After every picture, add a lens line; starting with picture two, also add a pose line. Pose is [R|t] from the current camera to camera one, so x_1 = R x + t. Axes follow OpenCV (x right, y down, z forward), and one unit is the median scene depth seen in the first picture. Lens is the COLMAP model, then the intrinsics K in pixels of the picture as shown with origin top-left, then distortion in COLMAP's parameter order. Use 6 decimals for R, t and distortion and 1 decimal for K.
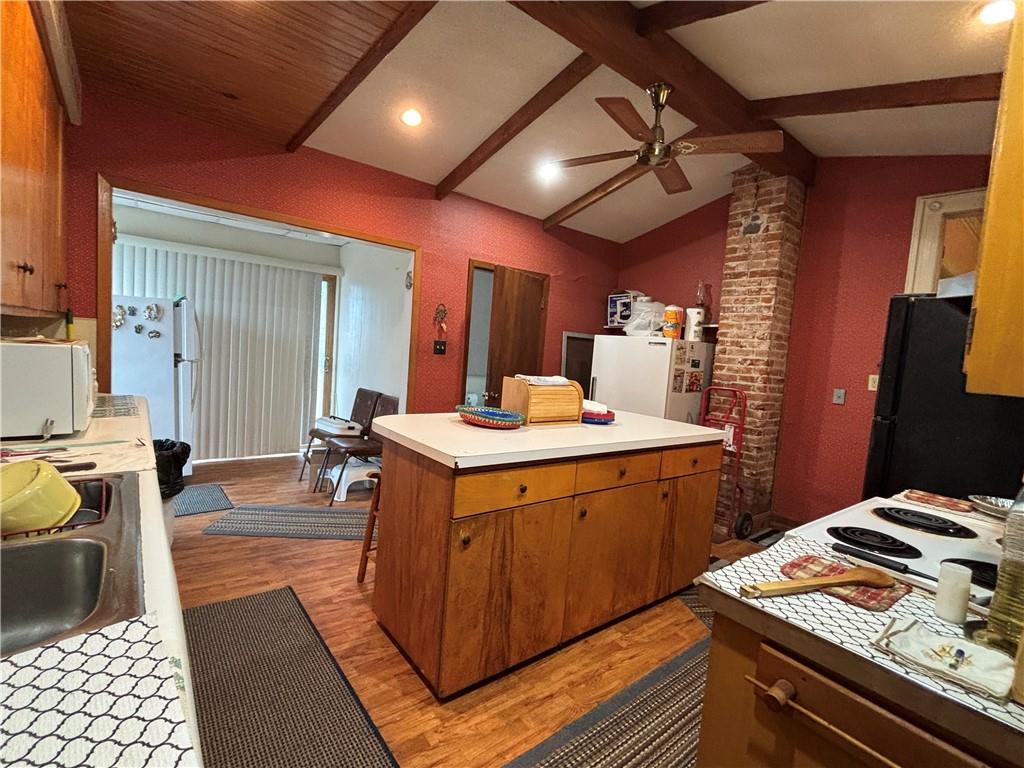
lens RADIAL K [[457.8, 0, 502.4], [0, 457.8, 379.9], [0, 0, 1]] dist [-0.002509, 0.001408]
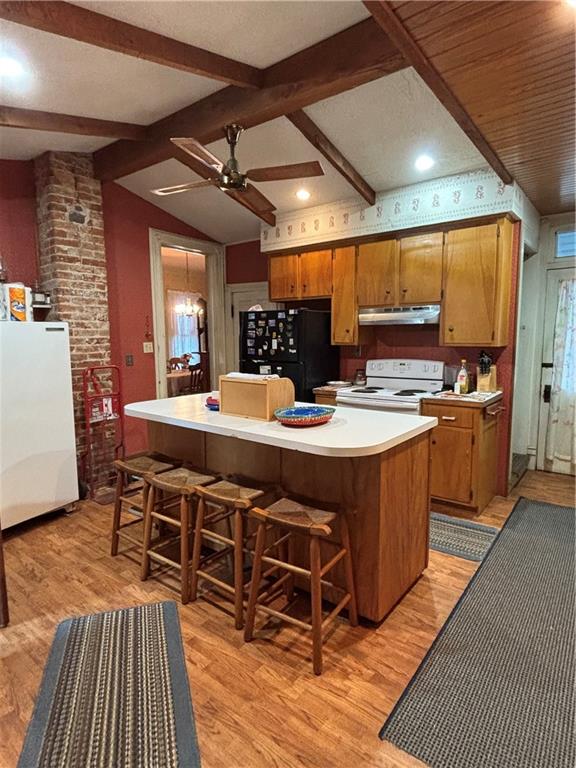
lens RADIAL K [[429.2, 0, 281.7], [0, 429.2, 383.9], [0, 0, 1]] dist [-0.011060, -0.001135]
pose [[-0.222863, -0.180785, 0.957940, -0.605714], [0.059773, 0.978271, 0.198528, -0.119210], [-0.973015, 0.101504, -0.207215, 0.785779]]
